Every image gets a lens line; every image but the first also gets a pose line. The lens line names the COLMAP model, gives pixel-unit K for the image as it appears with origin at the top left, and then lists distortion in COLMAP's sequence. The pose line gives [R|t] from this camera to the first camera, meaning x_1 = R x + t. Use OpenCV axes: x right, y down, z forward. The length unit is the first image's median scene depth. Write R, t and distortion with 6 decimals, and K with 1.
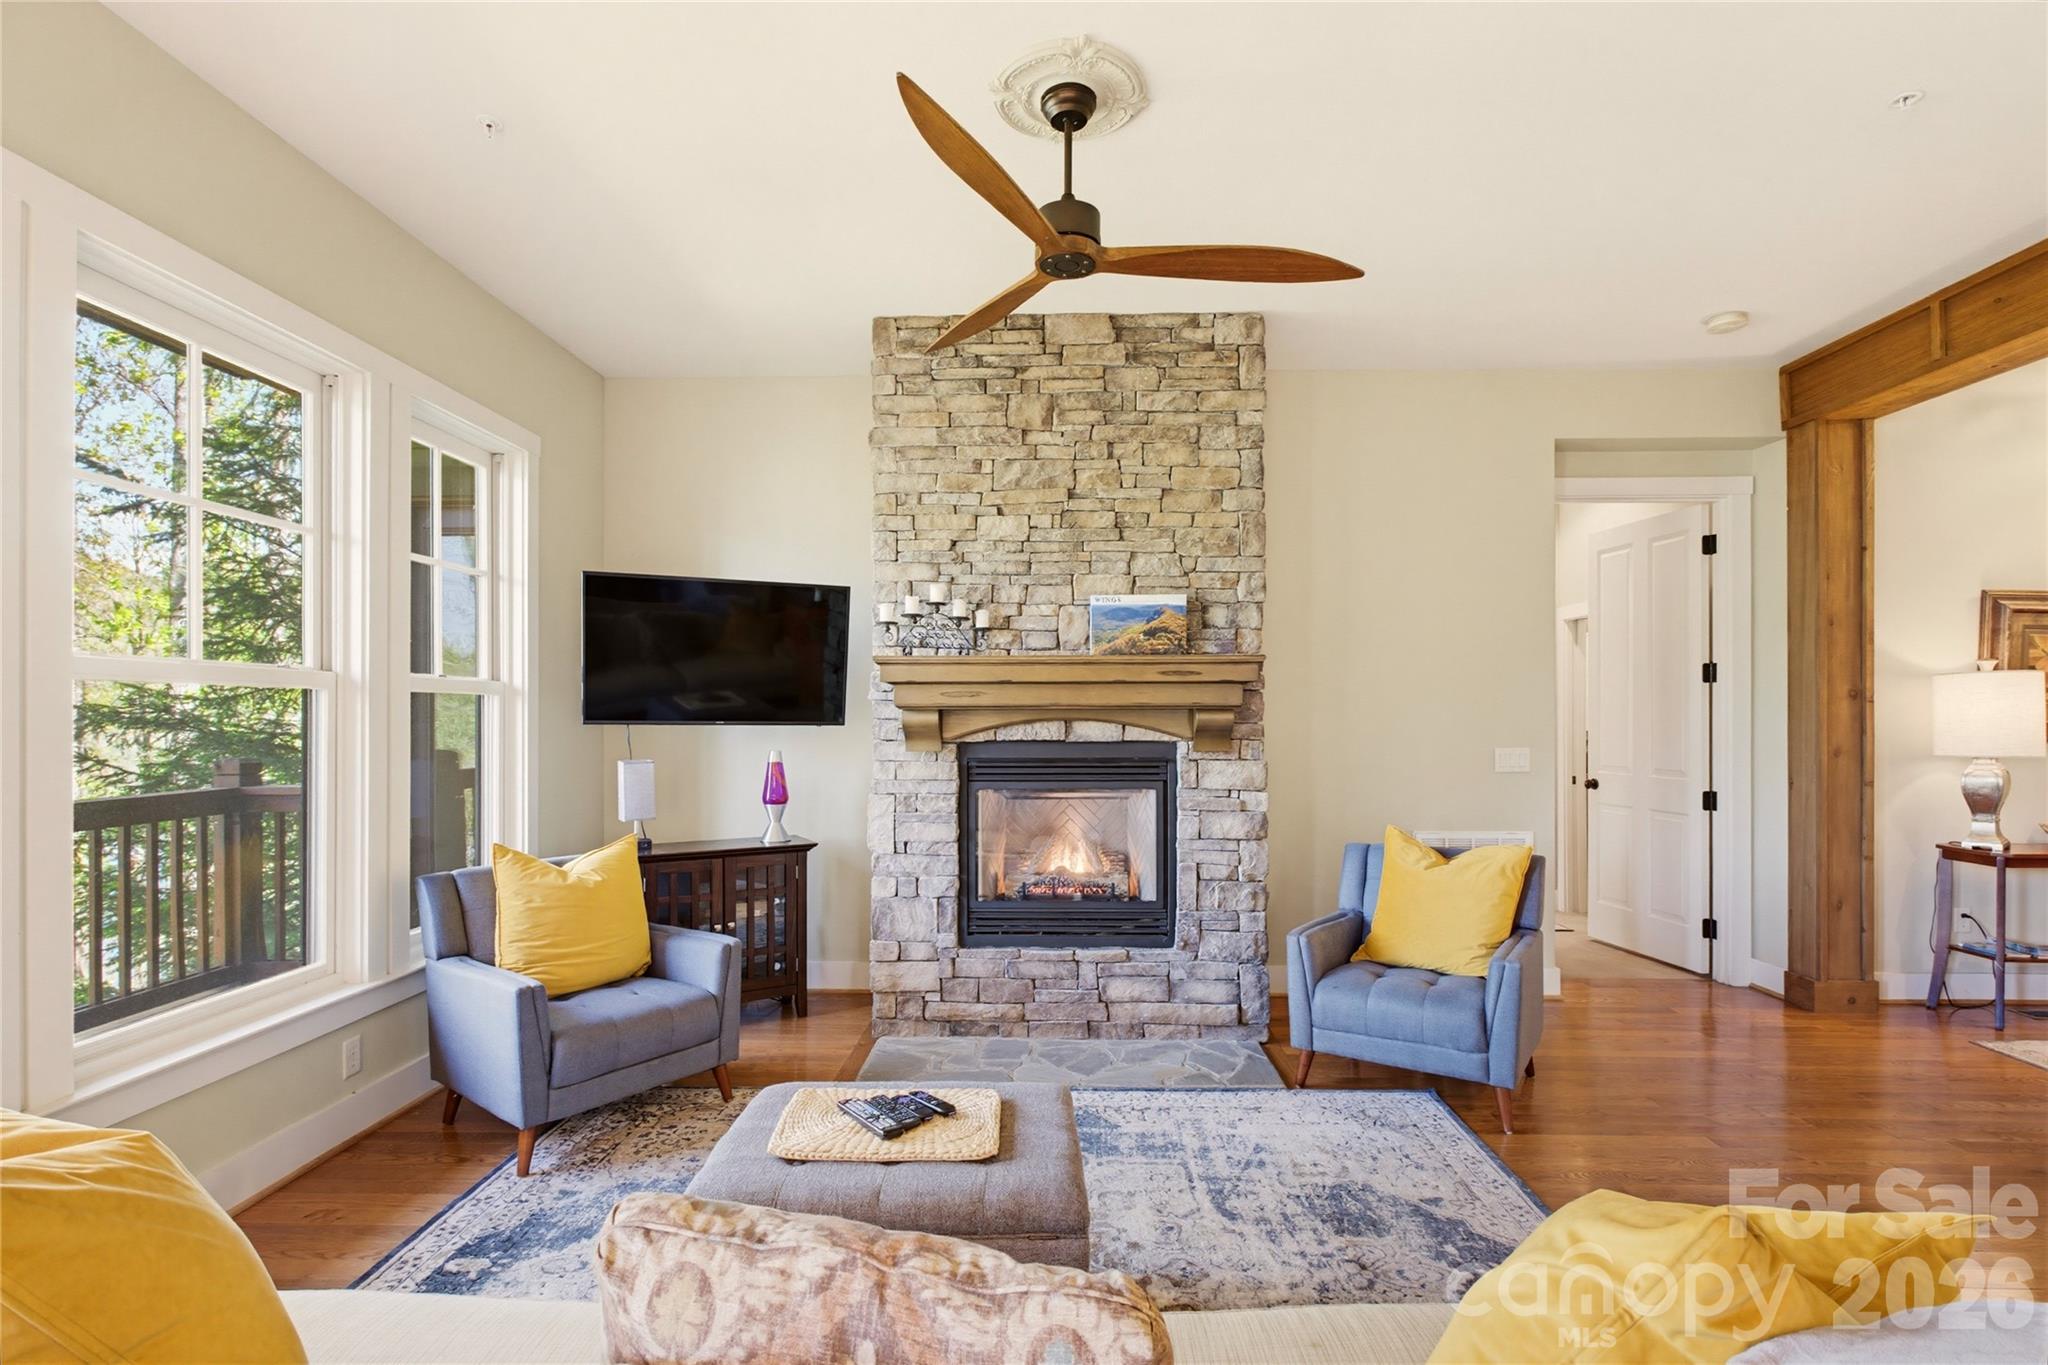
lens RADIAL K [[981.3, 0, 1030.6], [0, 981.3, 719.8], [0, 0, 1]] dist [-0.007581, 0.001120]
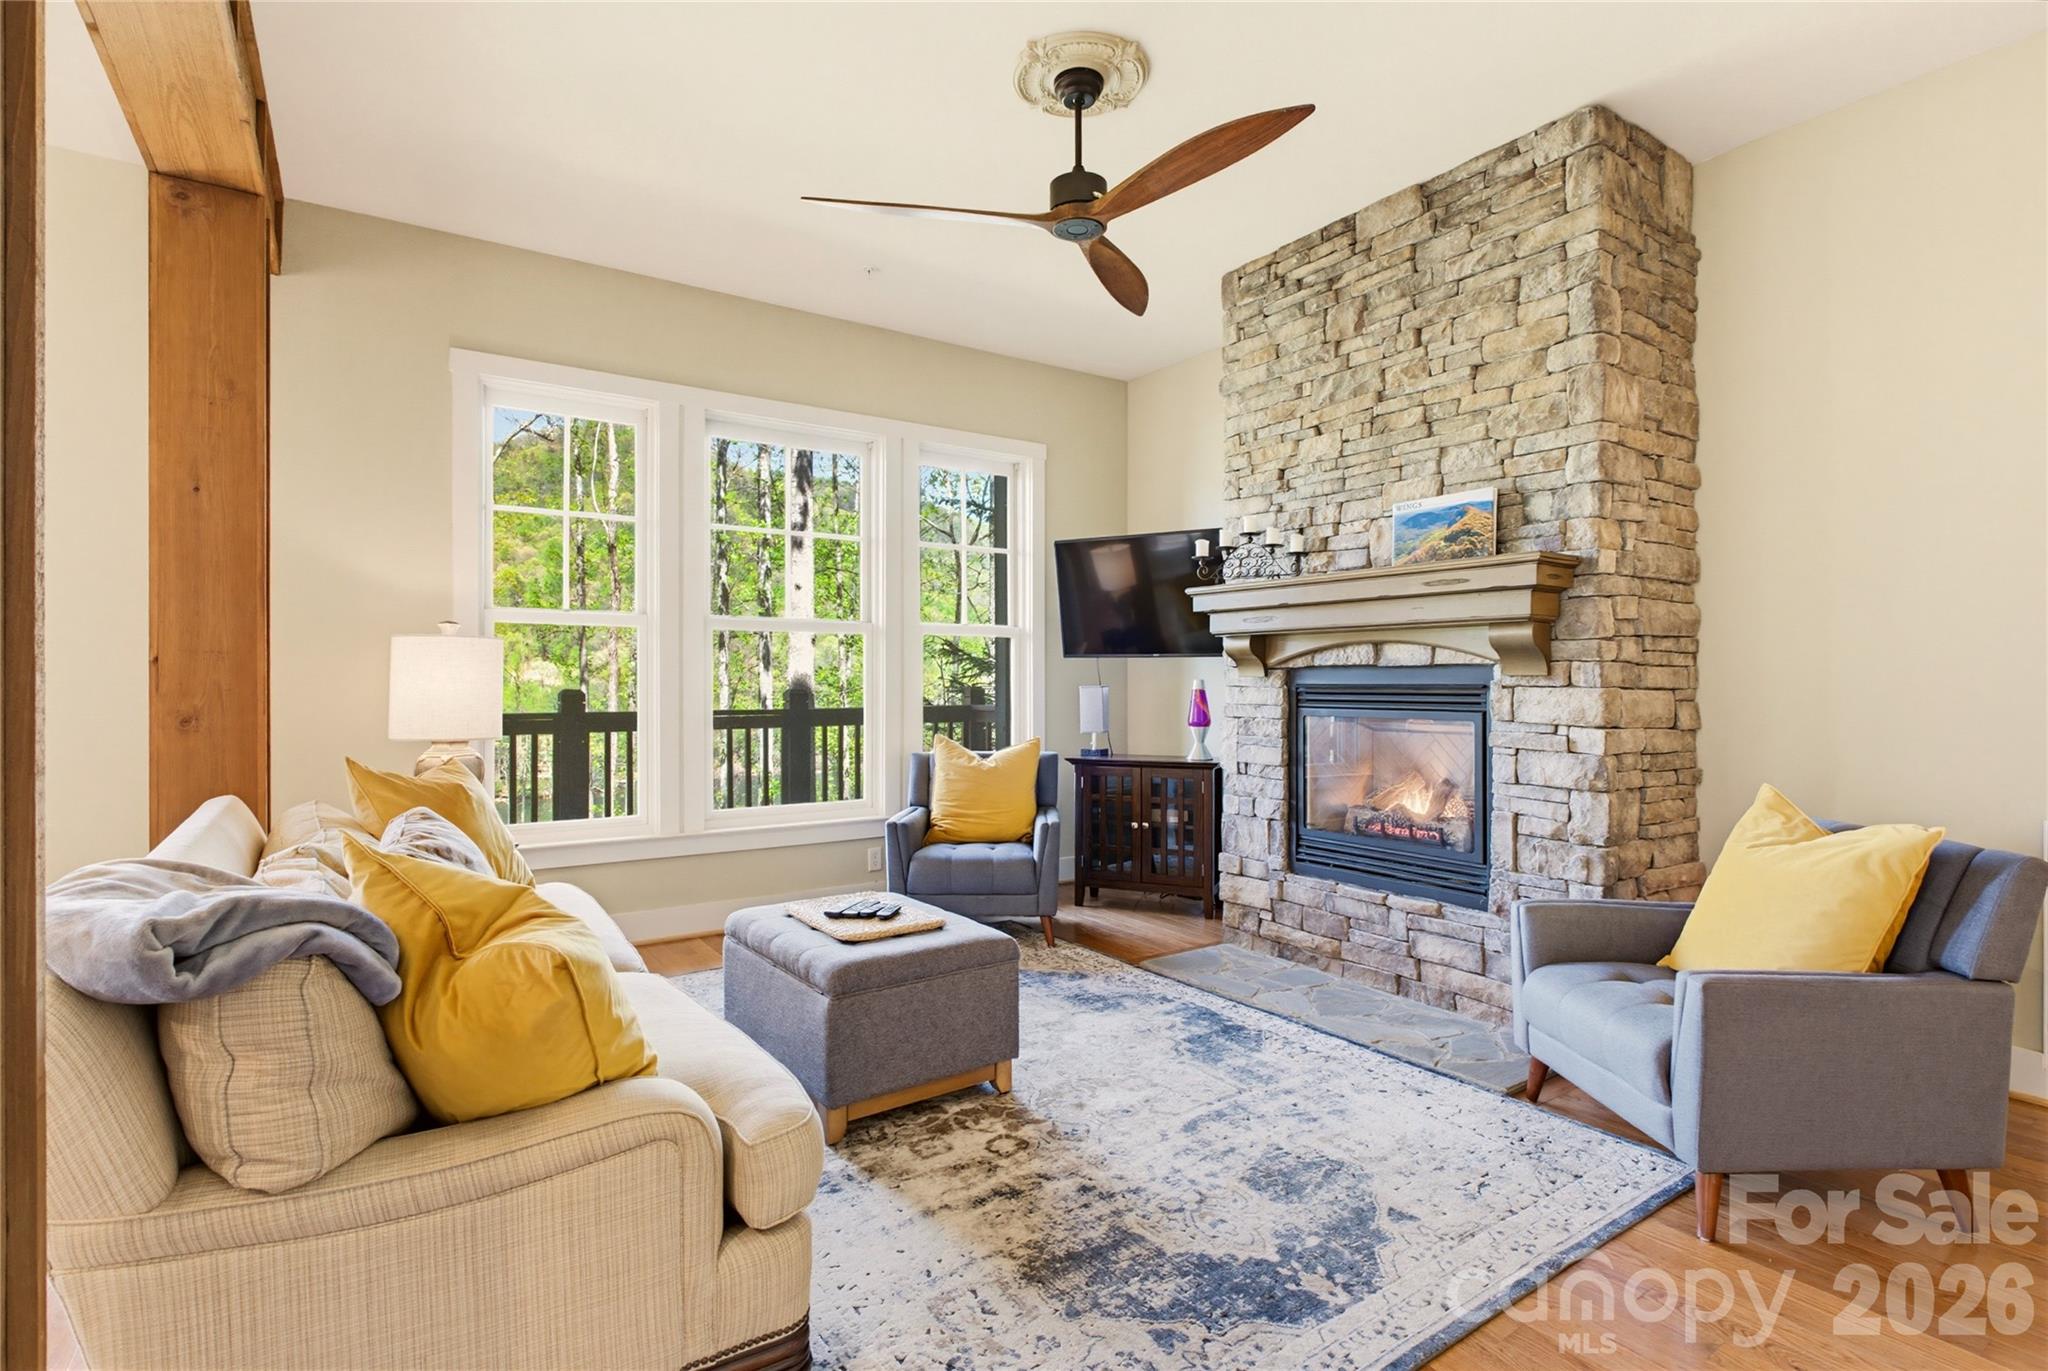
lens RADIAL K [[981.3, 0, 997.2], [0, 981.3, 680.4], [0, 0, 1]] dist [-0.007581, 0.001120]
pose [[0.572090, 0.001515, -0.820189, 0.588874], [-0.001770, 0.999998, 0.000613, 0.035677], [0.820189, 0.001101, 0.572092, 0.180059]]
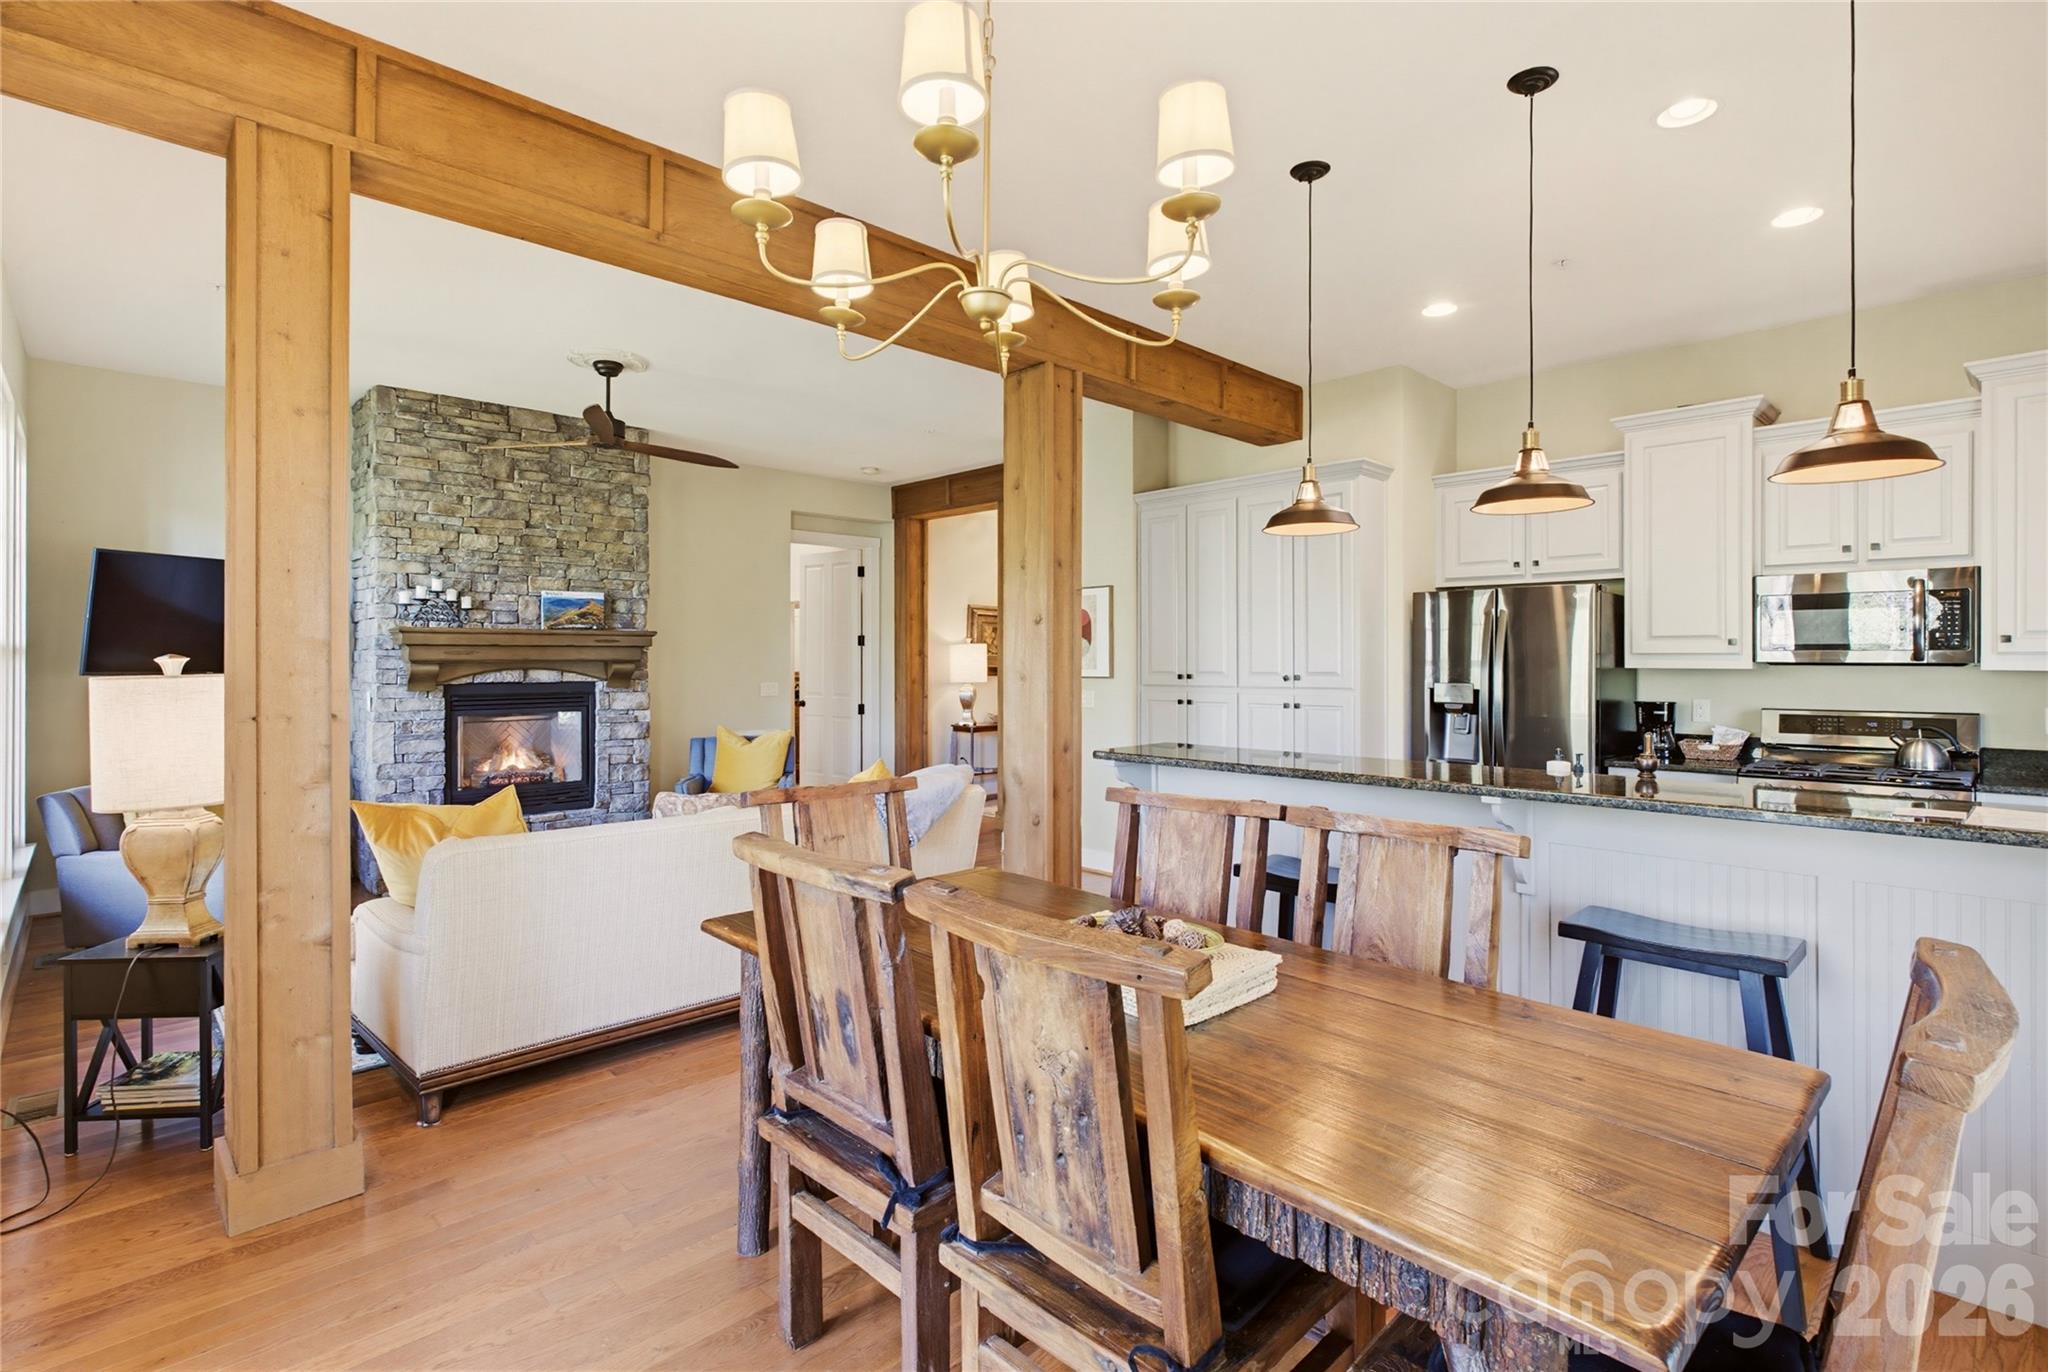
lens RADIAL K [[981.3, 0, 1028.3], [0, 981.3, 662.0], [0, 0, 1]] dist [-0.007581, 0.001120]
pose [[0.700971, -0.002094, 0.713187, -0.512477], [-0.000305, 0.999995, 0.003236, -0.016216], [-0.713190, -0.002485, 0.700966, -0.664332]]
